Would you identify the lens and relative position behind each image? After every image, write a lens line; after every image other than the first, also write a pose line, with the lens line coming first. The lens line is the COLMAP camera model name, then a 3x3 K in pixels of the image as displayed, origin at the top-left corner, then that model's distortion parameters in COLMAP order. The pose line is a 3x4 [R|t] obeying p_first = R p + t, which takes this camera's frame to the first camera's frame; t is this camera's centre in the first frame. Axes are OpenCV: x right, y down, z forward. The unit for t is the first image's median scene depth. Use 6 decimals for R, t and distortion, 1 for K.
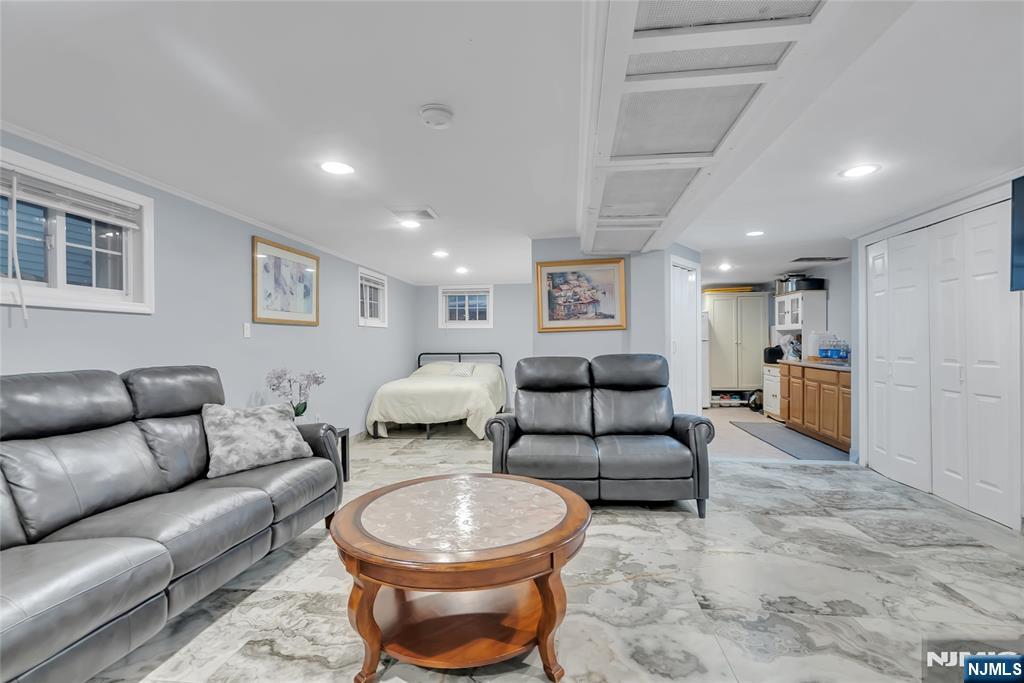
lens RADIAL K [[477.4, 0, 514.2], [0, 477.4, 338.0], [0, 0, 1]] dist [0.006242, 0.000376]
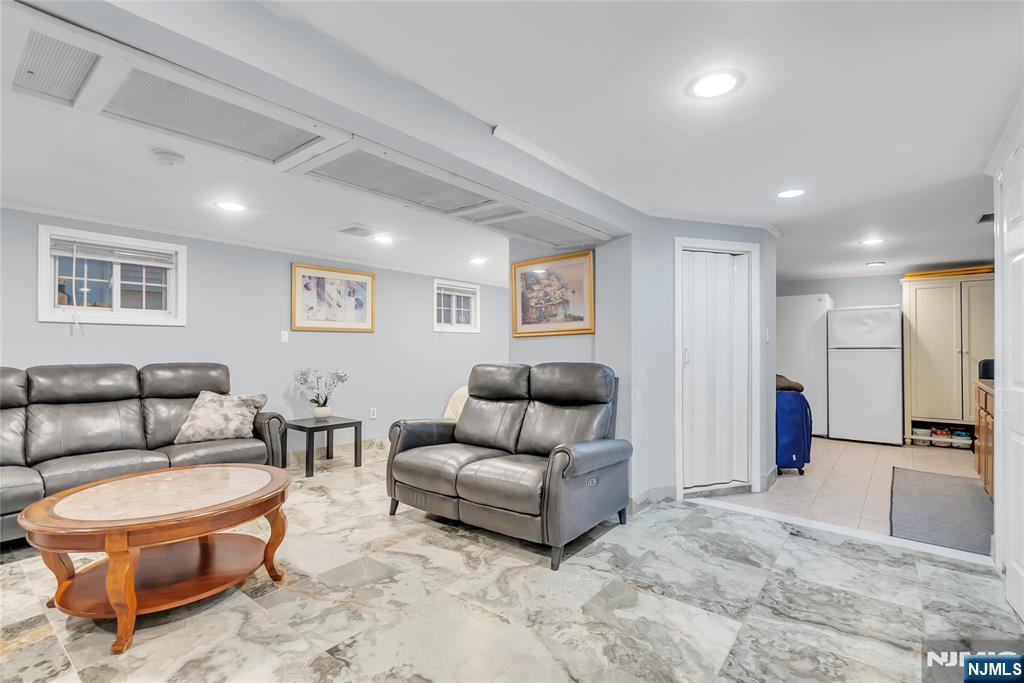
lens RADIAL K [[477.4, 0, 511.6], [0, 477.4, 341.6], [0, 0, 1]] dist [0.006242, 0.000376]
pose [[0.844284, 0.001285, -0.535894, 0.570239], [-0.001765, 0.999998, -0.000384, -0.003076], [0.535893, 0.001270, 0.844285, 0.215415]]
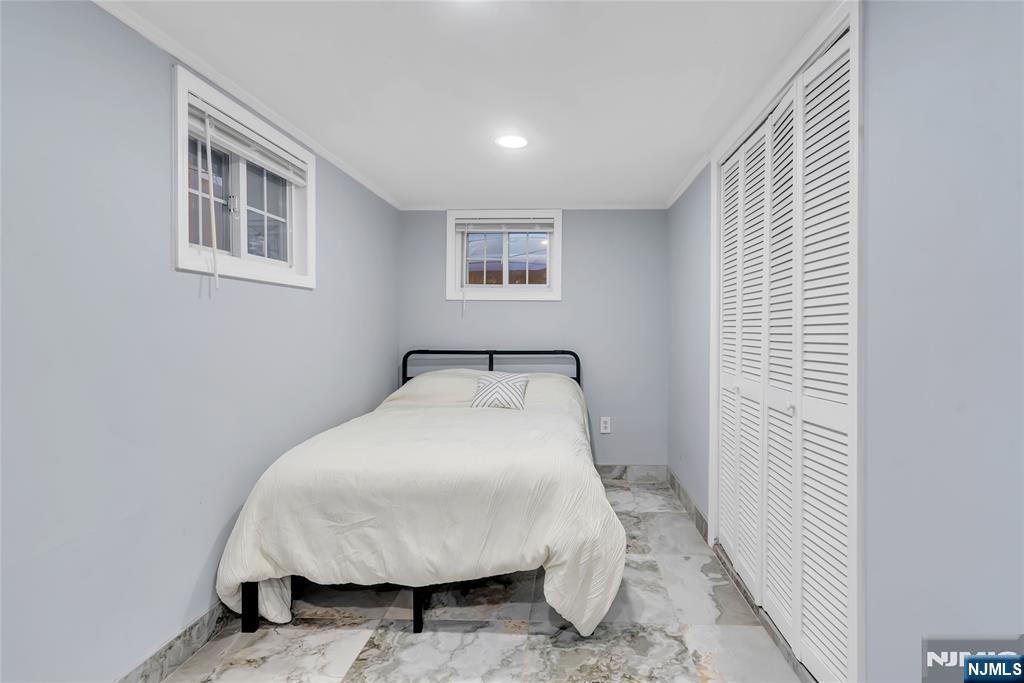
lens RADIAL K [[477.4, 0, 555.6], [0, 477.4, 333.2], [0, 0, 1]] dist [0.006242, 0.000376]
pose [[0.996843, 0.008819, 0.078913, -0.157819], [-0.010125, 0.999818, 0.016170, 0.008989], [-0.078756, -0.016918, 0.996750, 0.928296]]
